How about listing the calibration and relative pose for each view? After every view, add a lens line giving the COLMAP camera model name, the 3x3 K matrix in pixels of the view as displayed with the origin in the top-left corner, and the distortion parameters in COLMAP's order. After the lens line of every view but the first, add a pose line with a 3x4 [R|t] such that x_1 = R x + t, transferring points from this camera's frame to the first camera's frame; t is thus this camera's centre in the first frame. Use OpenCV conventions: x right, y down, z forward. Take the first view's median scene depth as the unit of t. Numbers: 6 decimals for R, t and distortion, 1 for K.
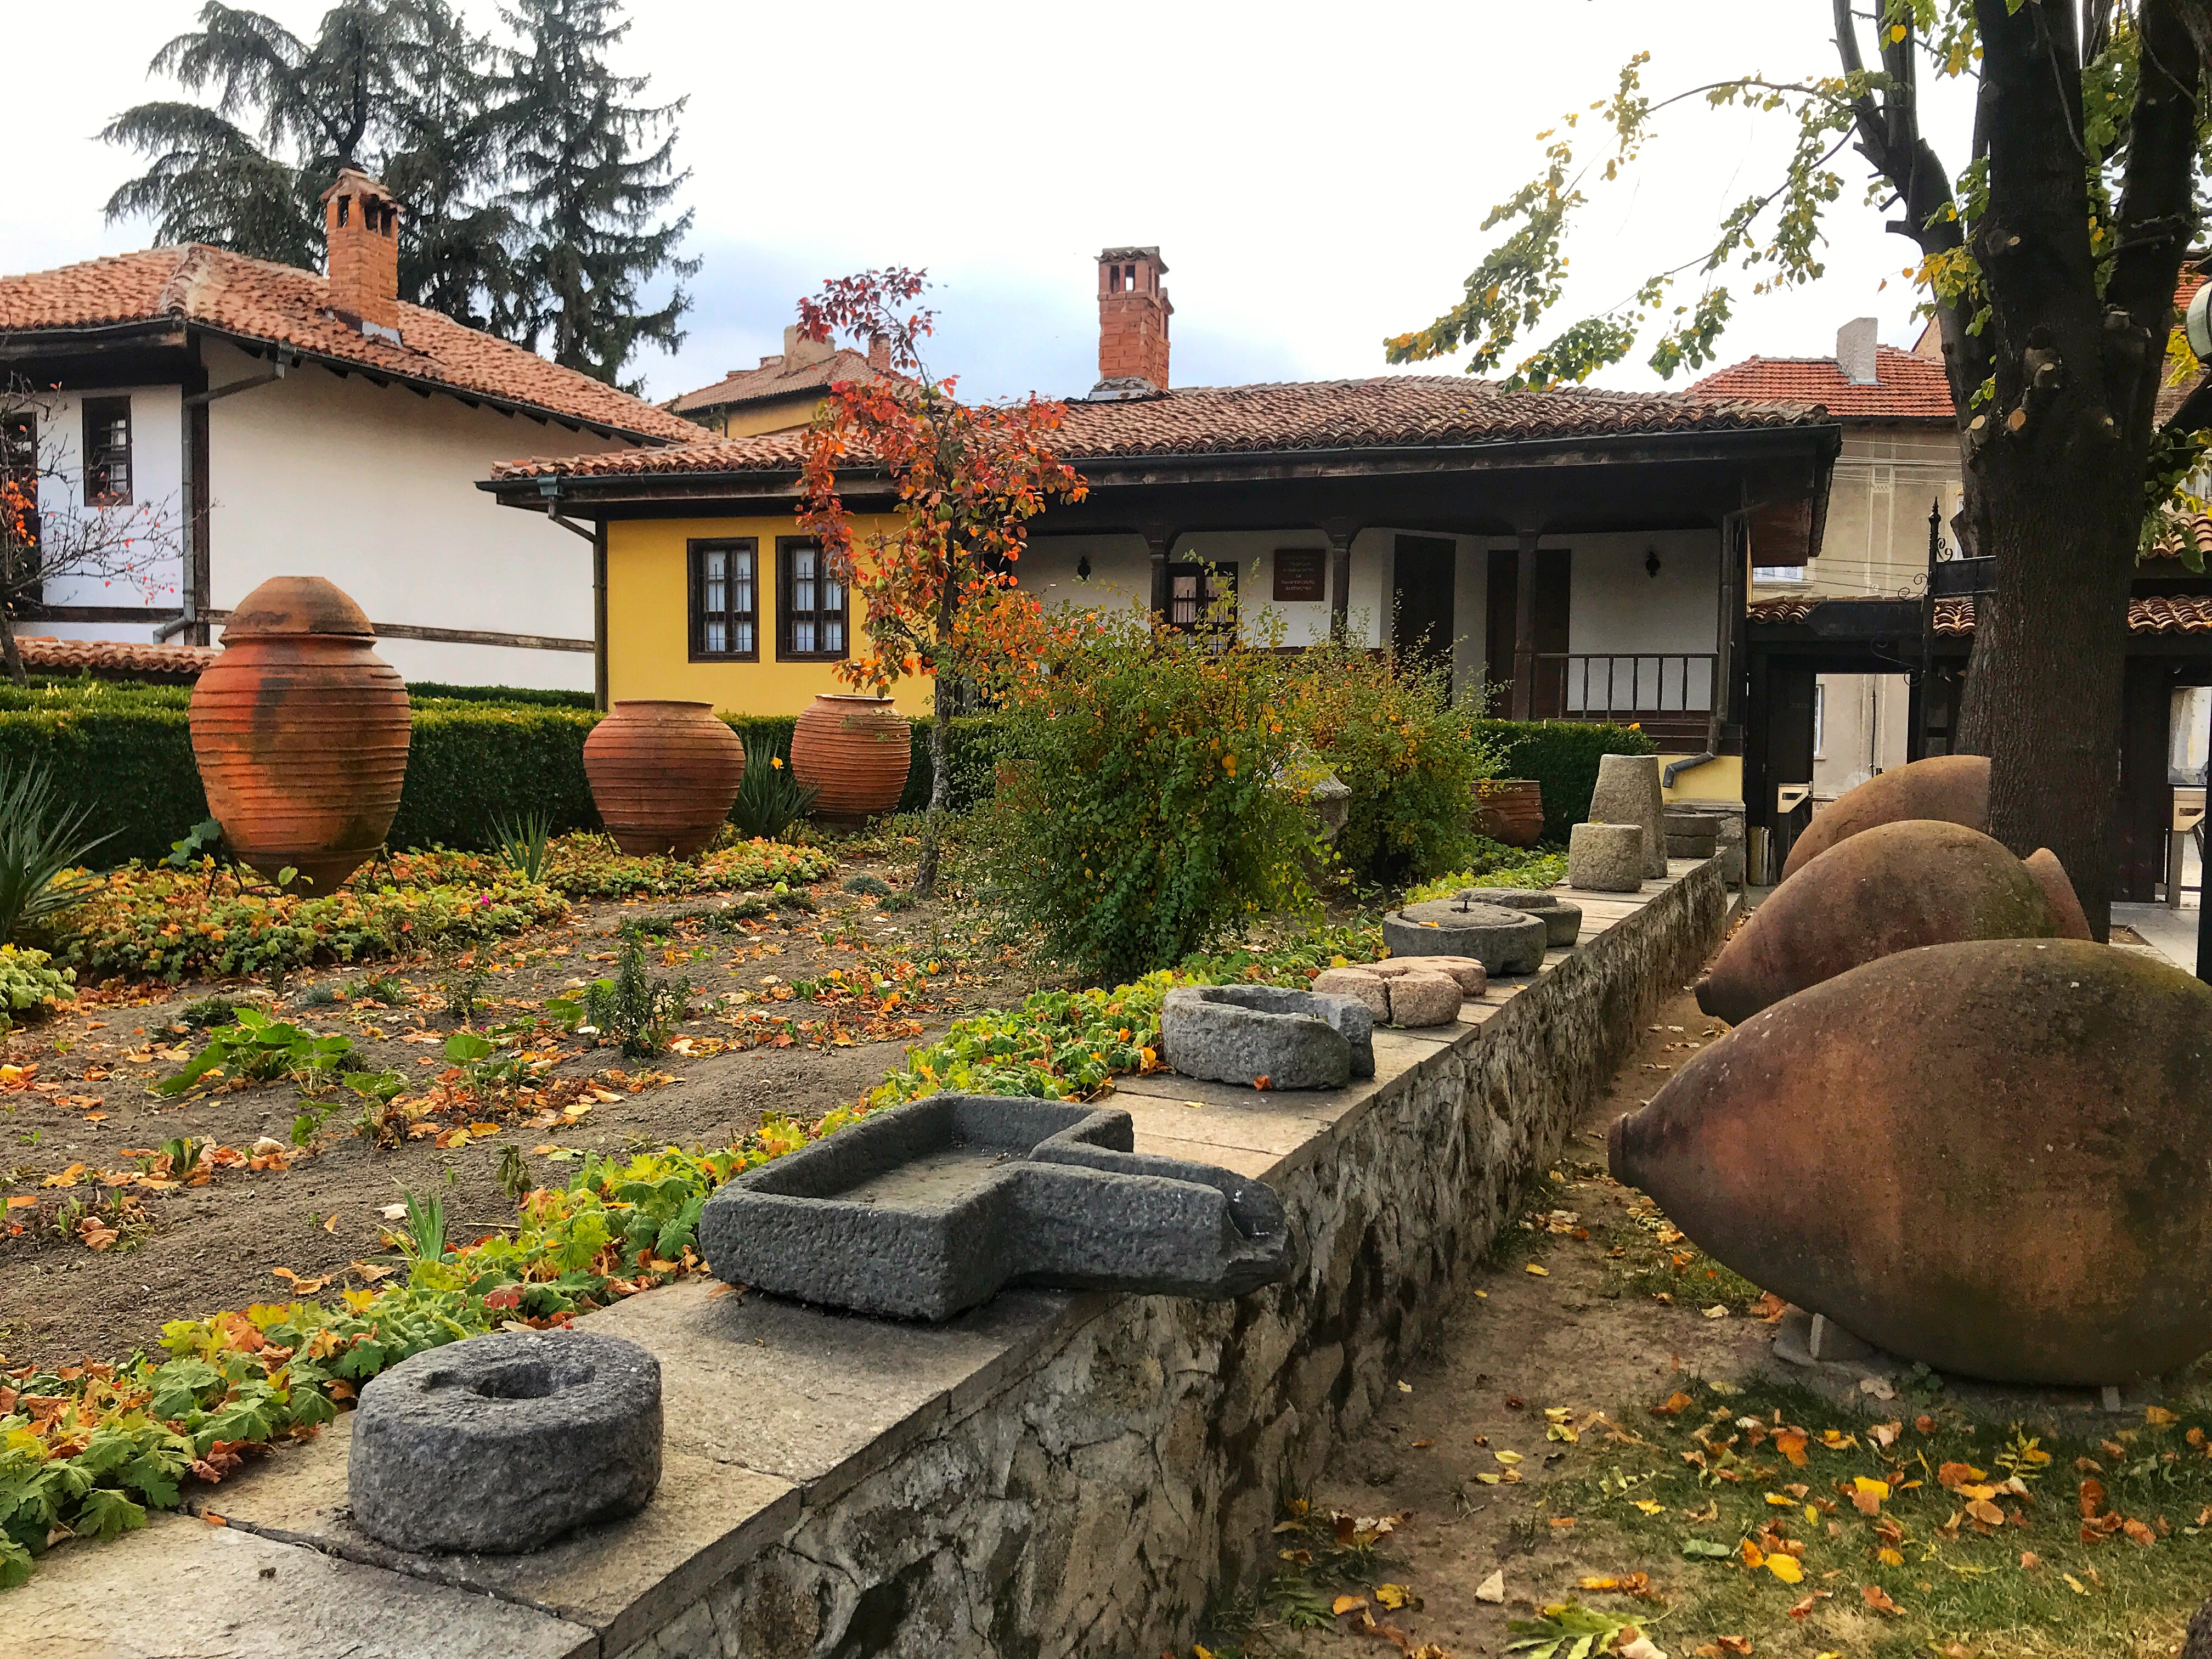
lens RADIAL K [[1793.3, 0, 1106.0], [0, 1793.3, 829.5], [0, 0, 1]] dist [0.004639, -0.002829]
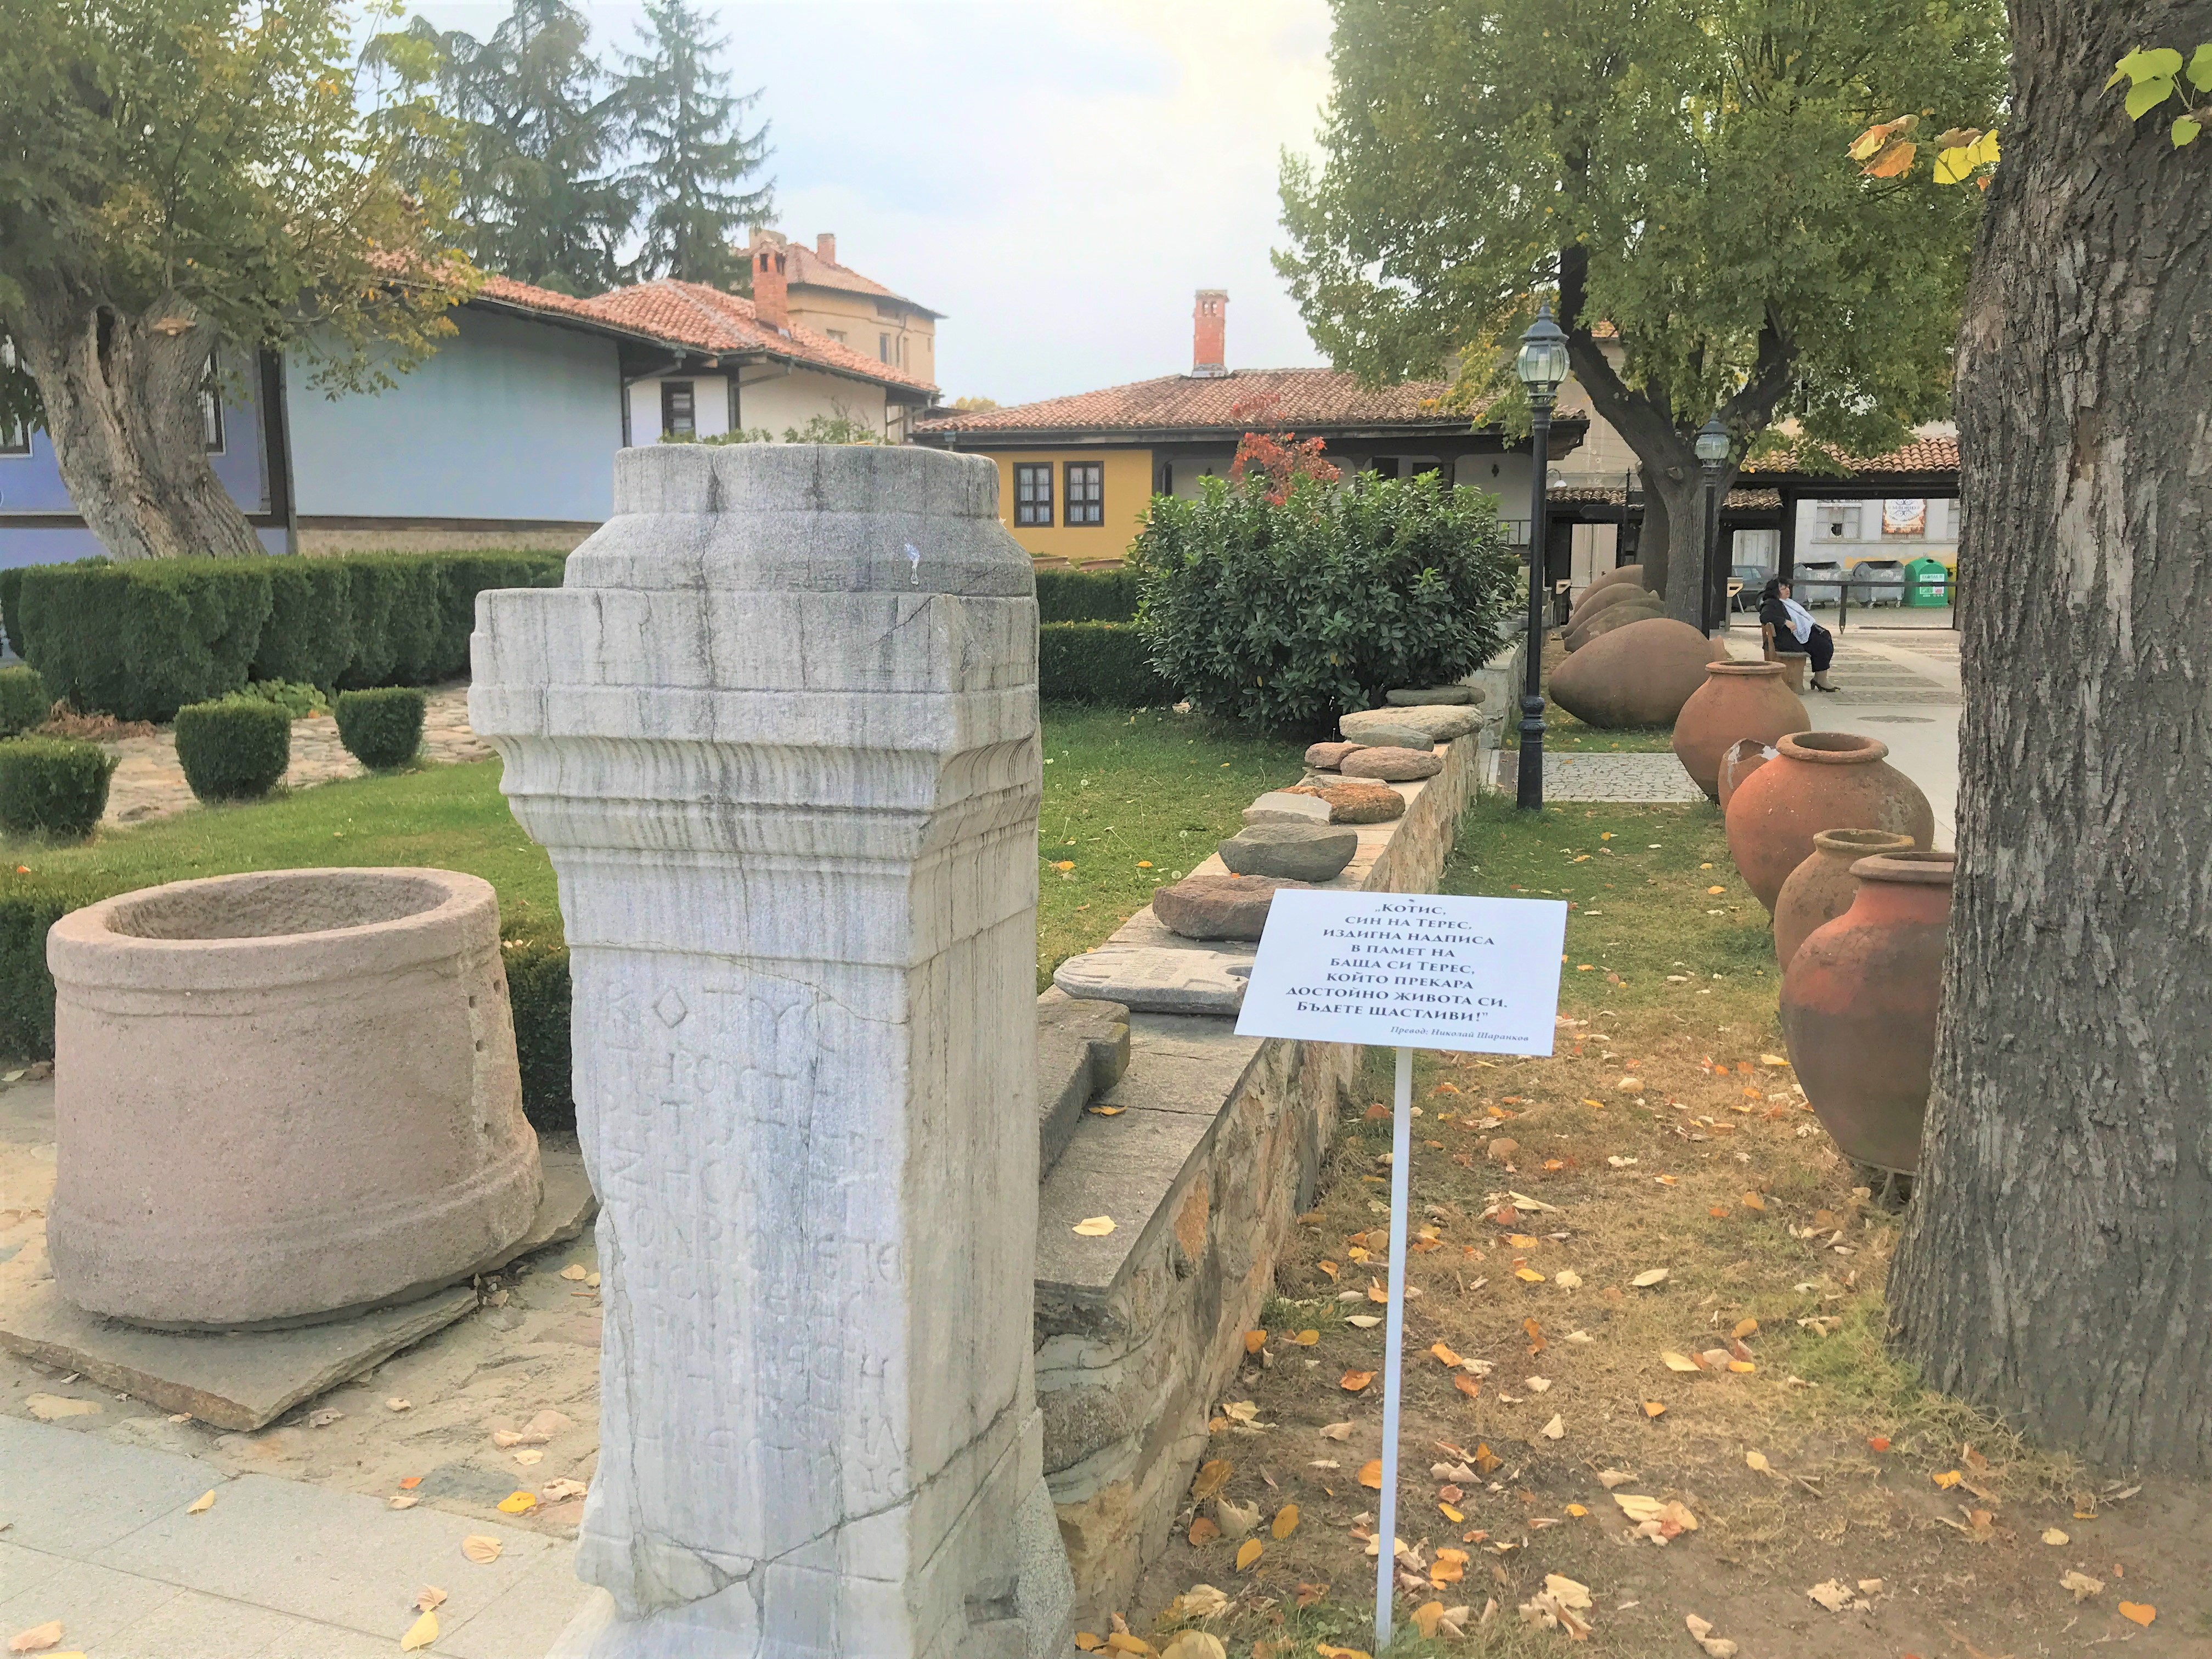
lens RADIAL K [[1824.6, 0, 1080.7], [0, 1824.6, 839.1], [0, 0, 1]] dist [0.154931, -0.455288]
pose [[0.989481, -0.035150, 0.140329, -0.450561], [0.021202, 0.994793, 0.099682, 0.045844], [-0.143102, -0.095658, 0.985074, -0.987857]]
